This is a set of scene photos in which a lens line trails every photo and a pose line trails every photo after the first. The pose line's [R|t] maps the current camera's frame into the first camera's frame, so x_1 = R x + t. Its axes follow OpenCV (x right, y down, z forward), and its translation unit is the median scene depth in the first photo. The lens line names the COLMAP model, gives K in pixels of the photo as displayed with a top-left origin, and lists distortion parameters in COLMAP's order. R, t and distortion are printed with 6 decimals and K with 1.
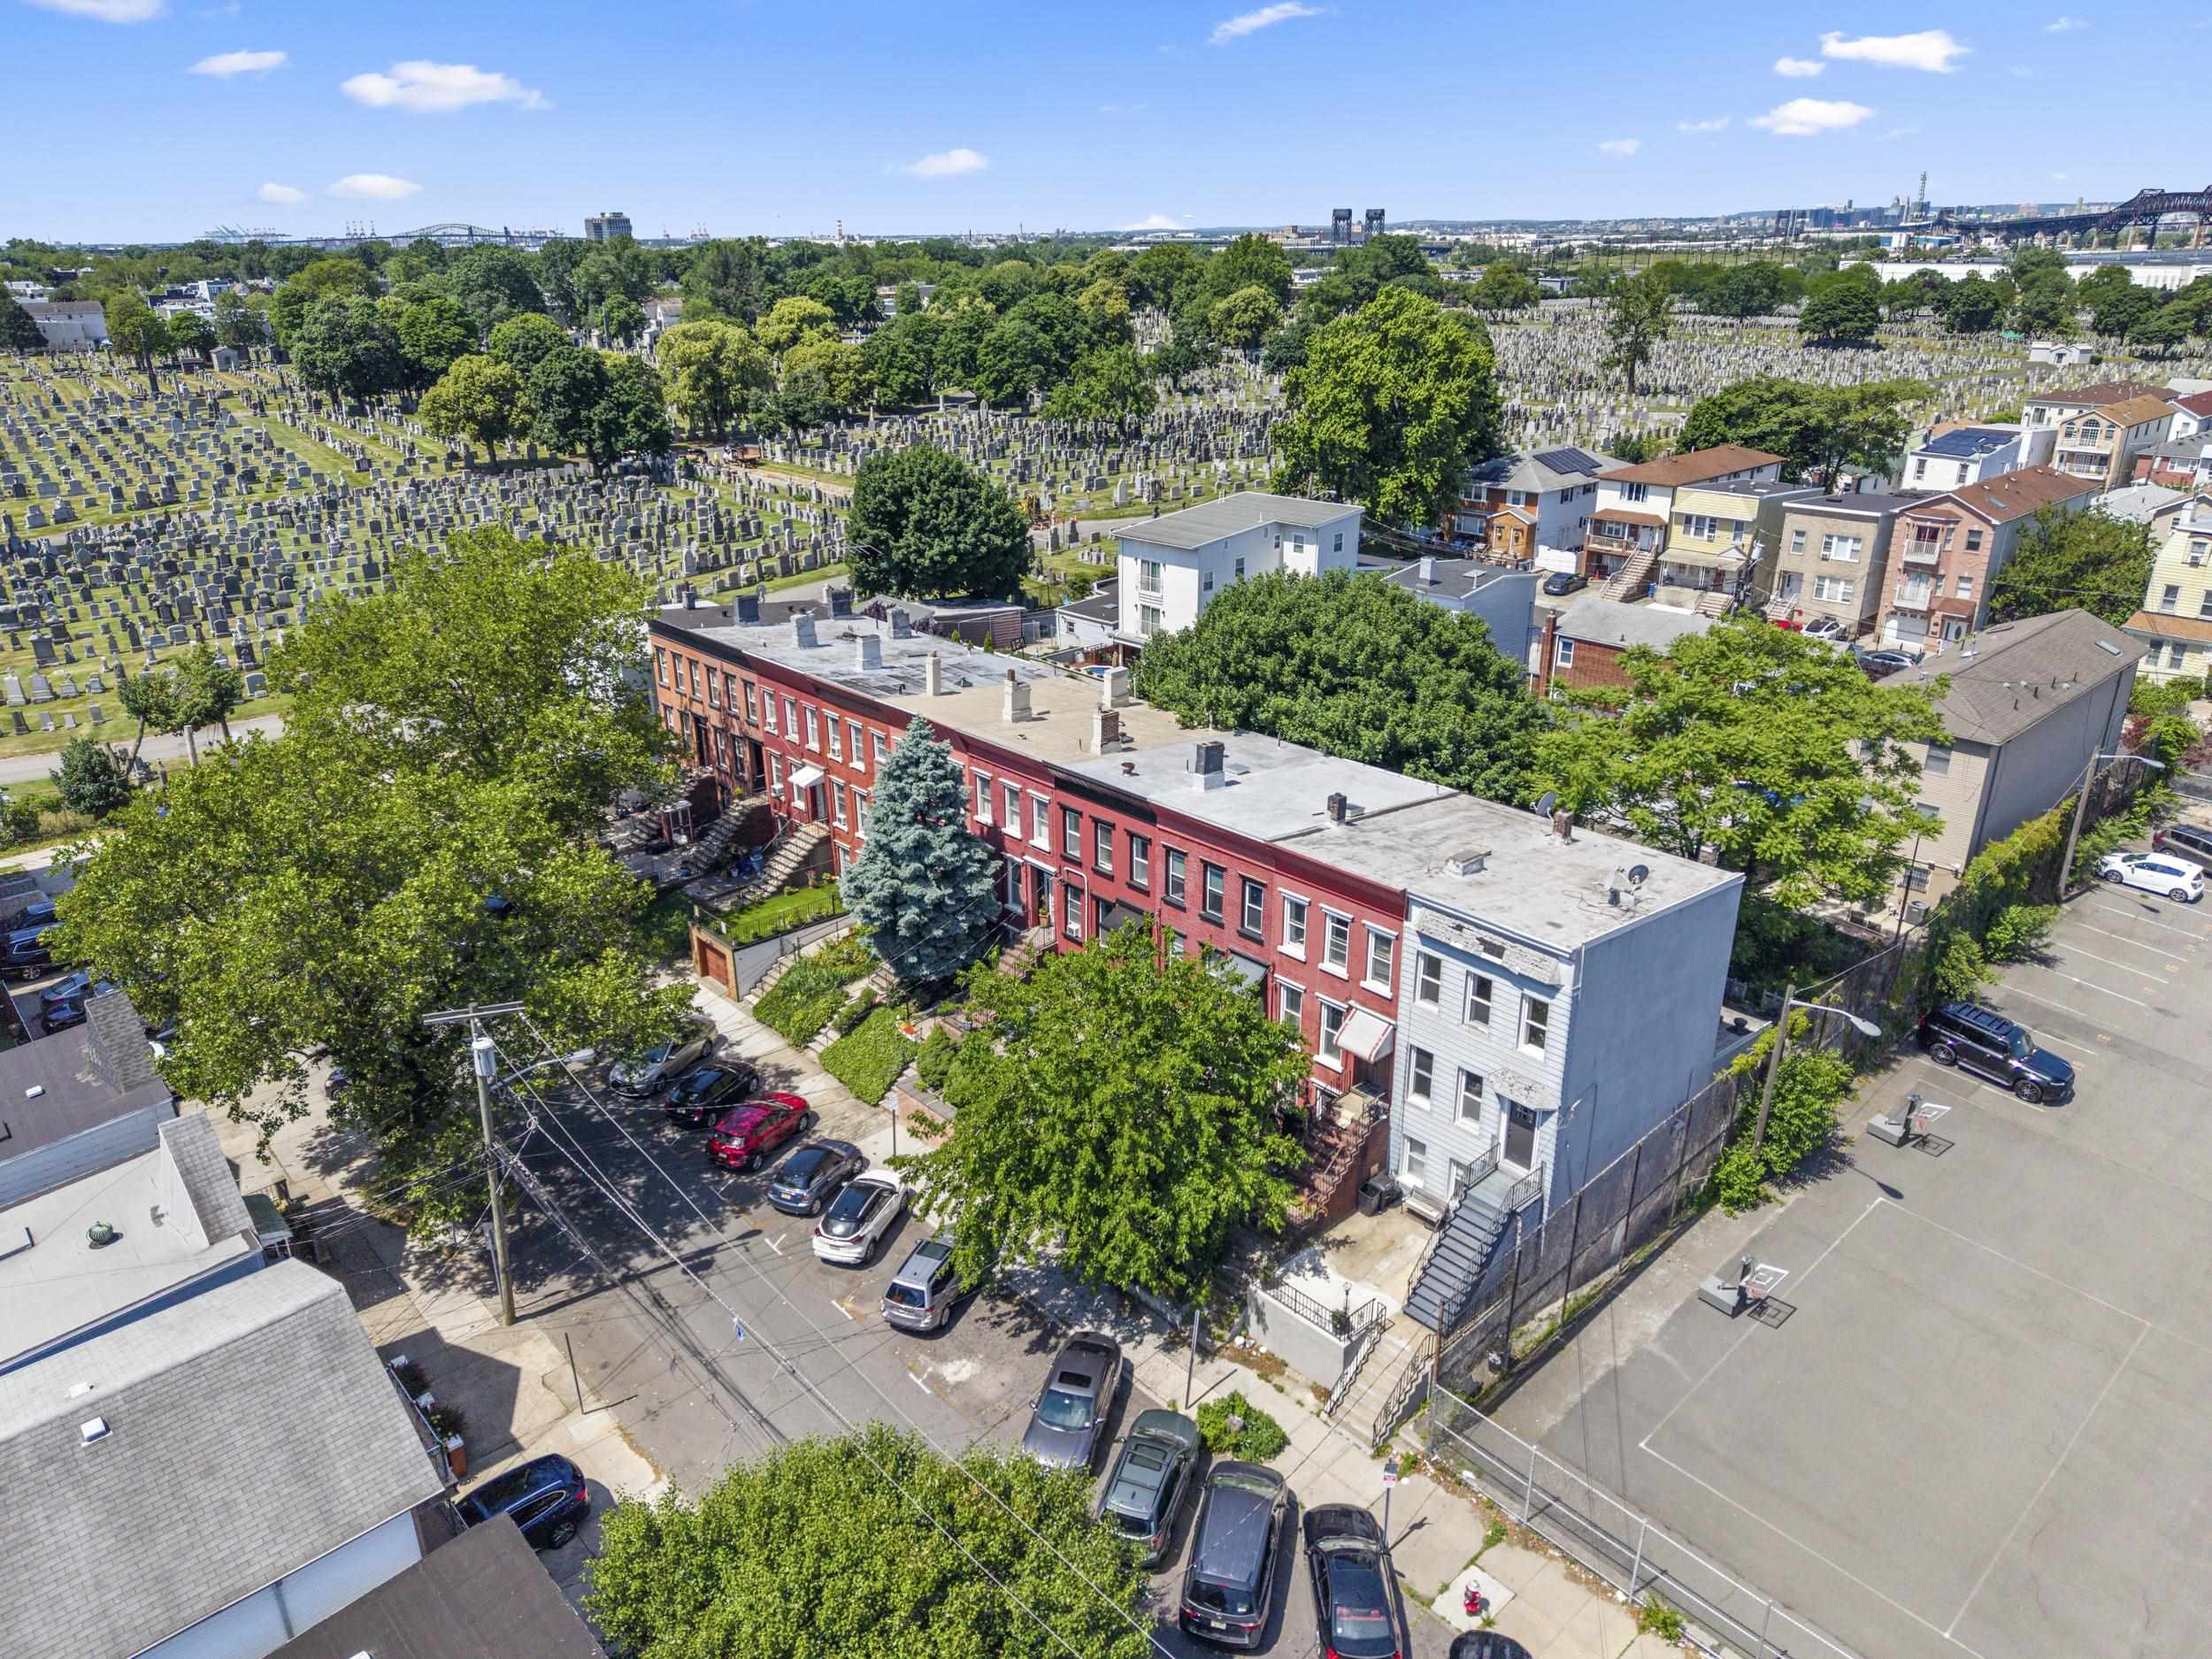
lens RADIAL K [[1488.6, 0, 1109.8], [0, 1488.6, 835.0], [0, 0, 1]] dist [0.038873, -0.045617]
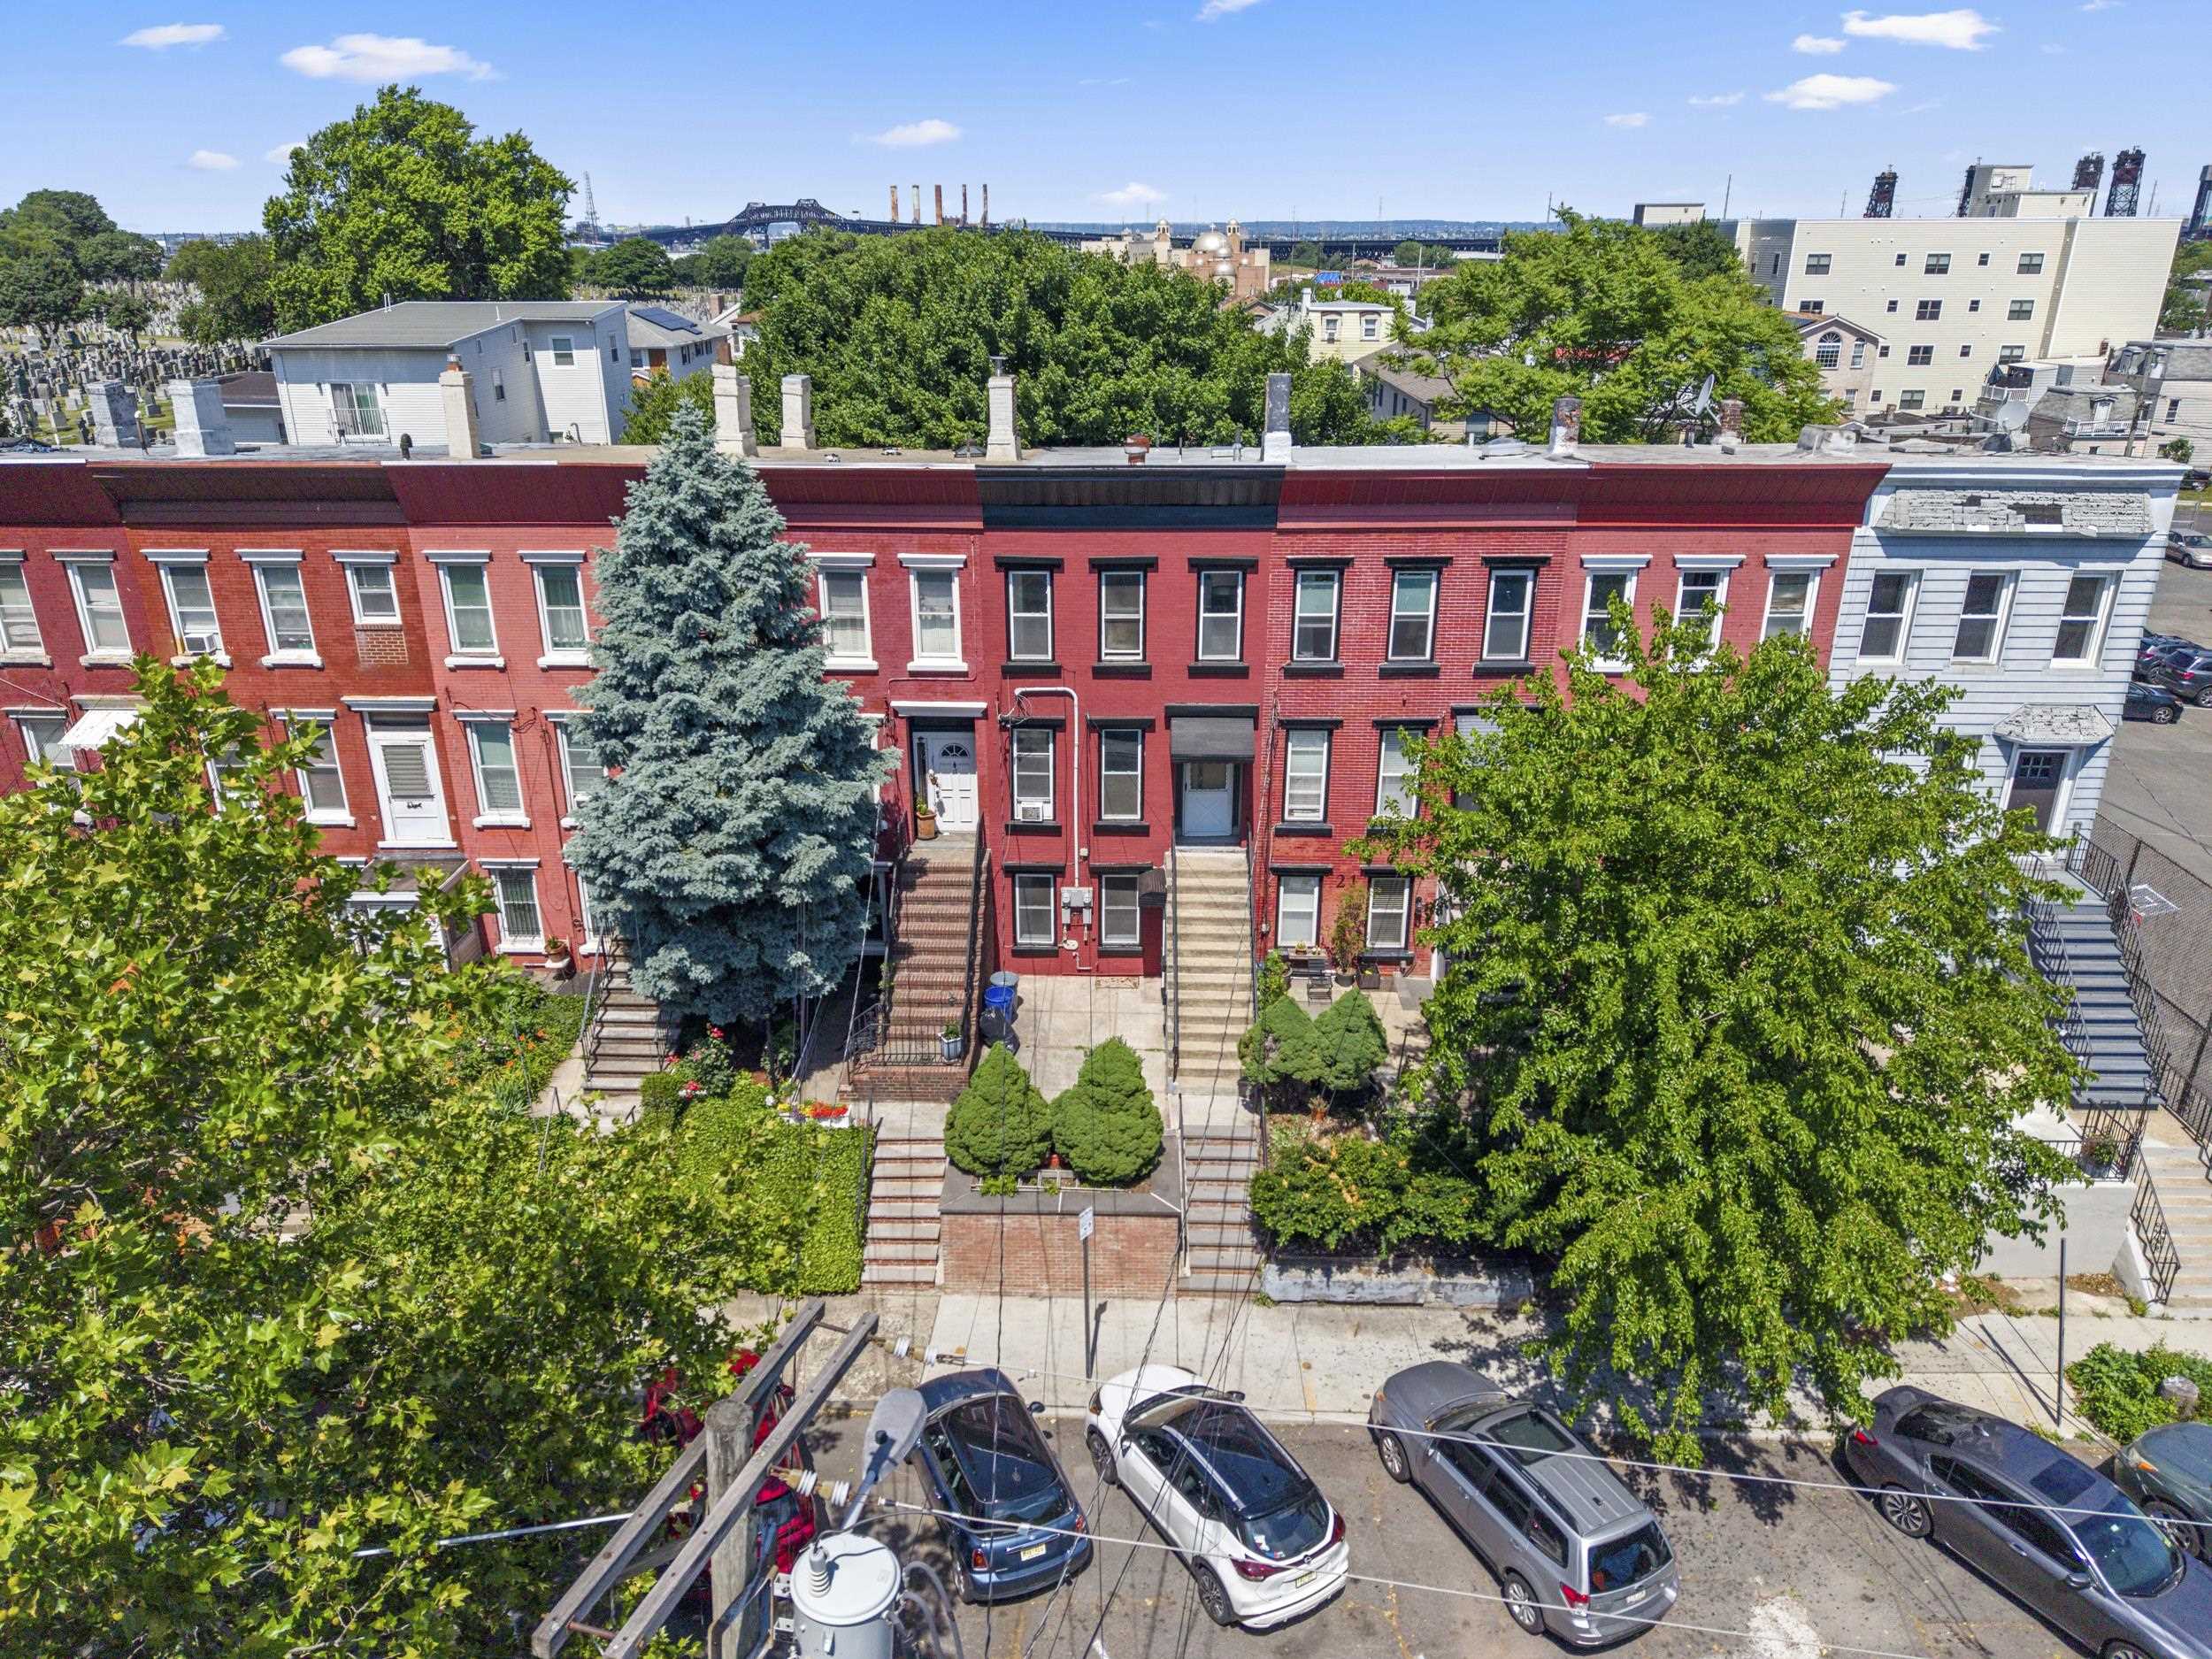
lens RADIAL K [[1479.8, 0, 1100.0], [0, 1479.8, 827.9], [0, 0, 1]] dist [0.007311, -0.007319]
pose [[0.692707, -0.256283, 0.674148, -0.302503], [0.266451, 0.959544, 0.090991, 0.025027], [-0.670194, 0.116597, 0.732970, 0.508768]]
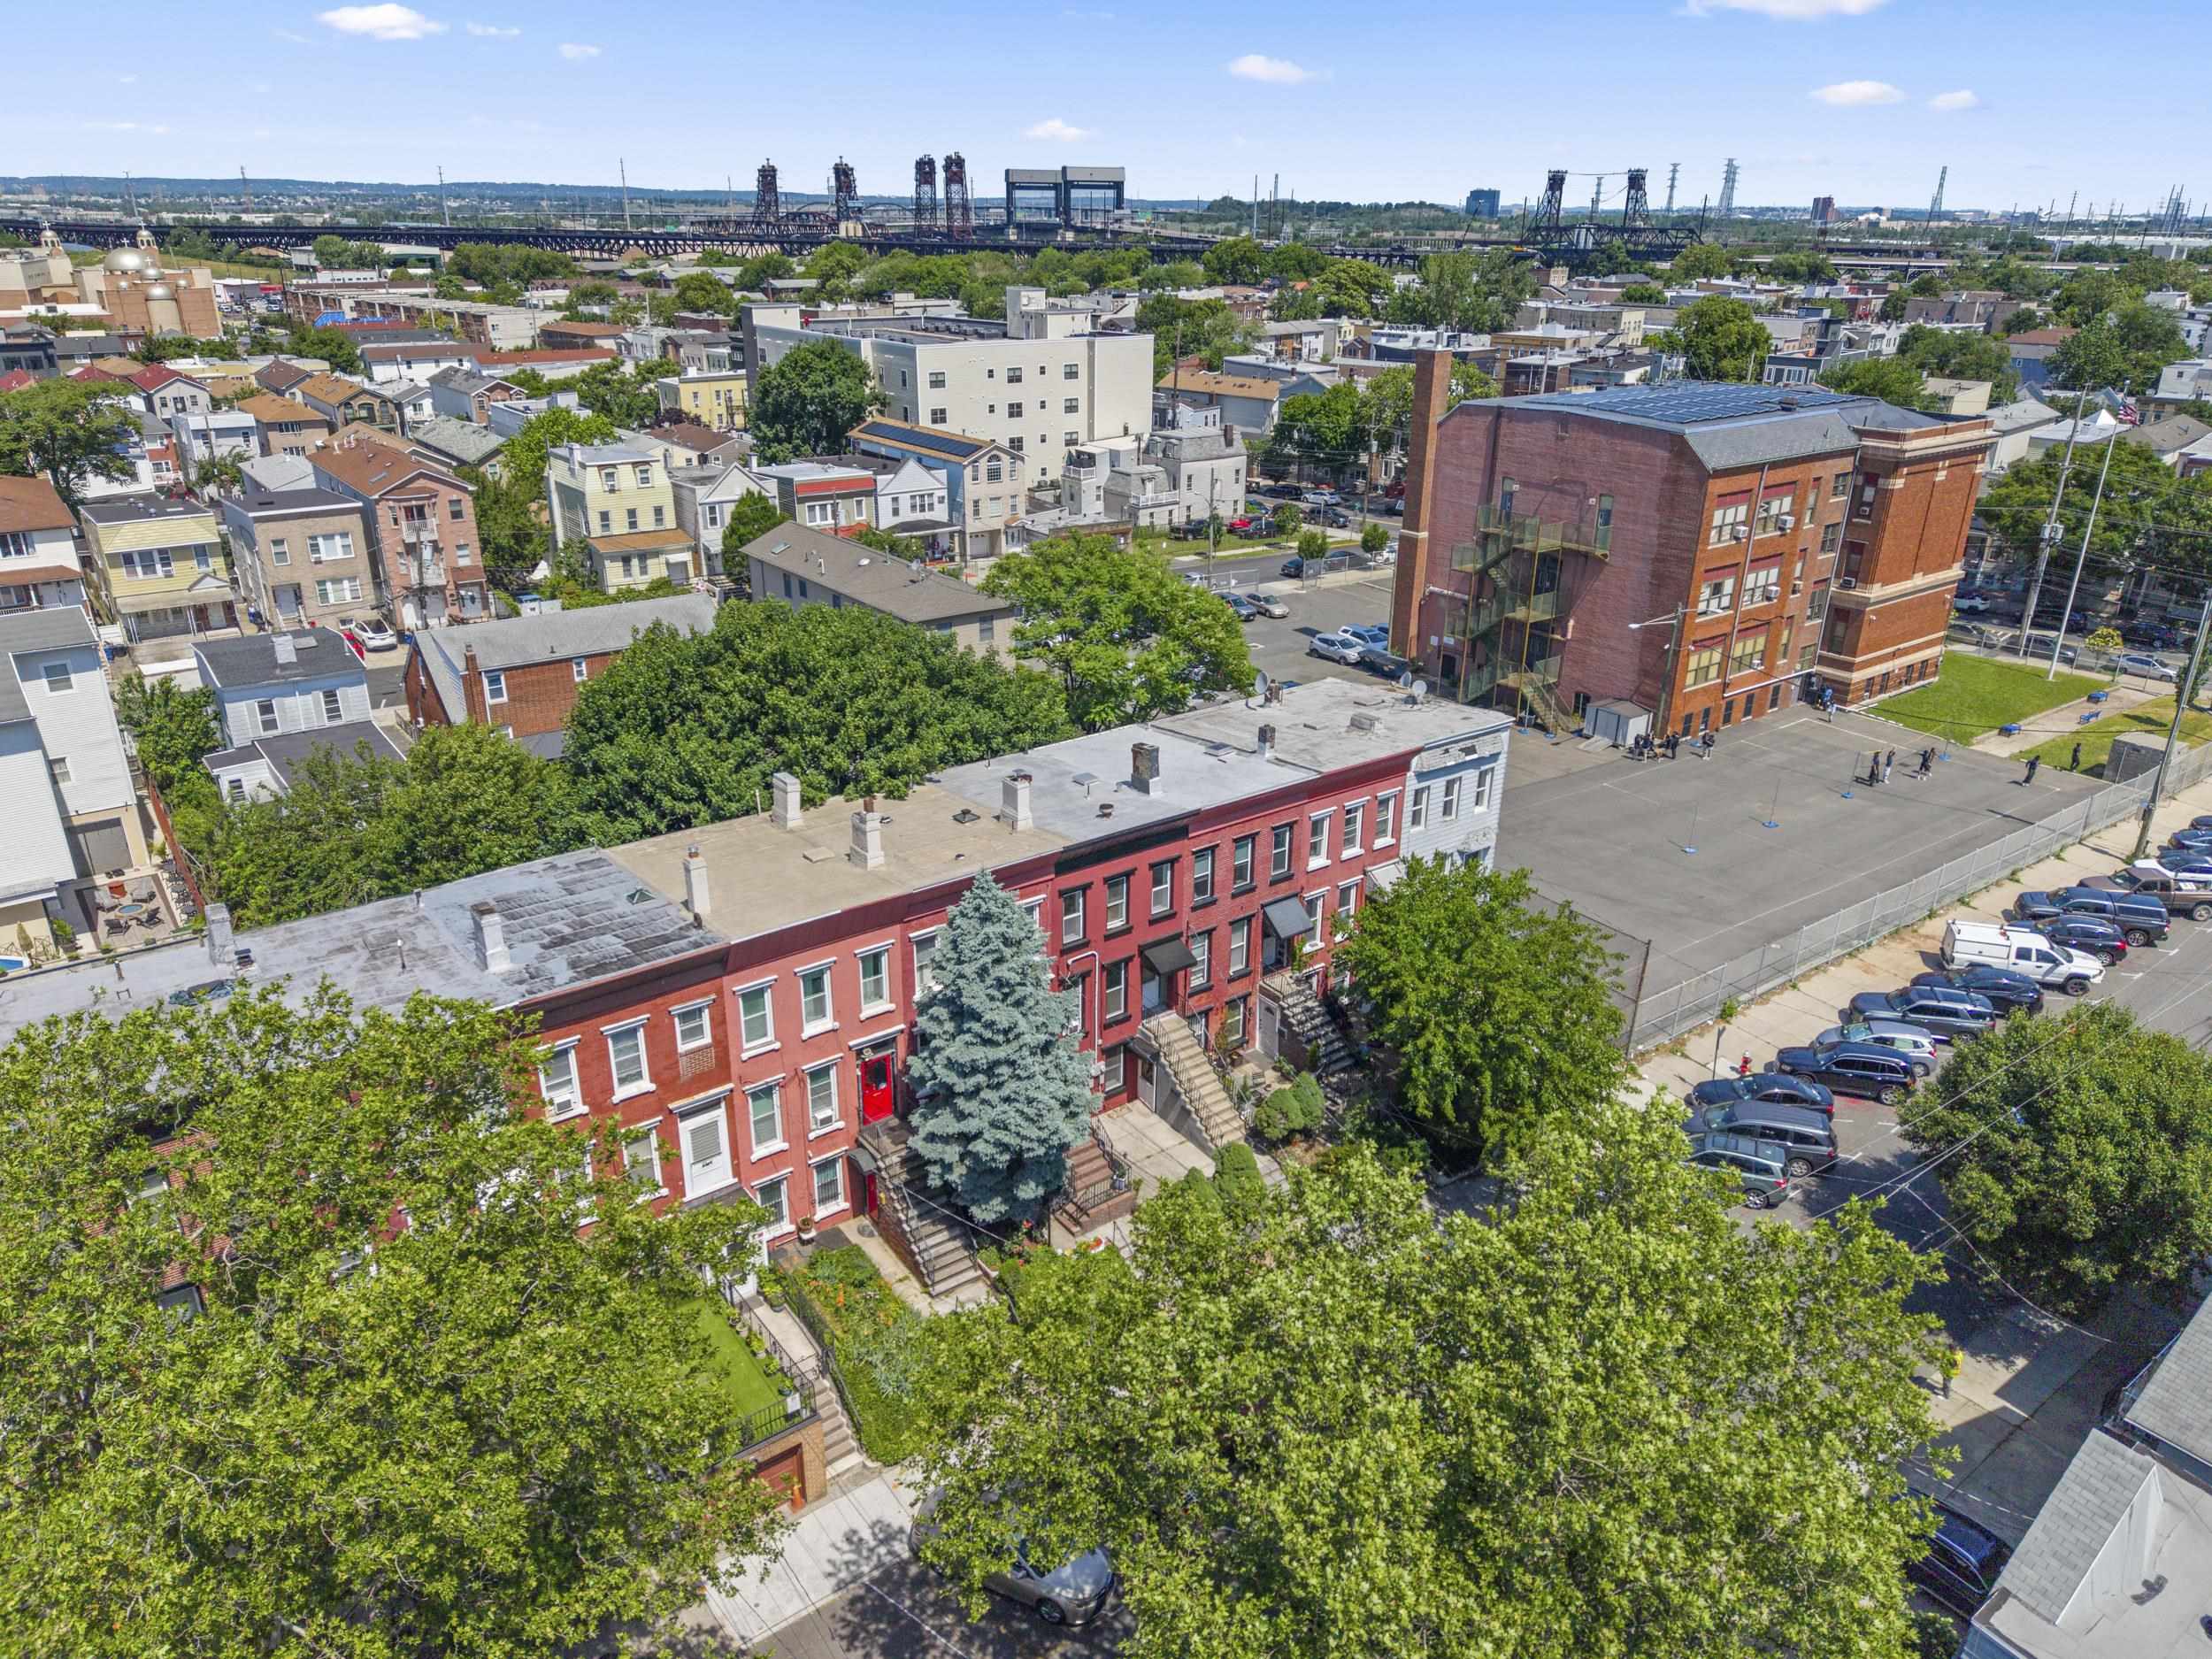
lens RADIAL K [[1488.6, 0, 1109.8], [0, 1488.6, 835.0], [0, 0, 1]] dist [0.038873, -0.045617]
pose [[0.087012, -0.371768, 0.924239, -0.646217], [0.361296, 0.876370, 0.318499, -0.249233], [-0.928382, 0.306211, 0.210573, 0.646049]]
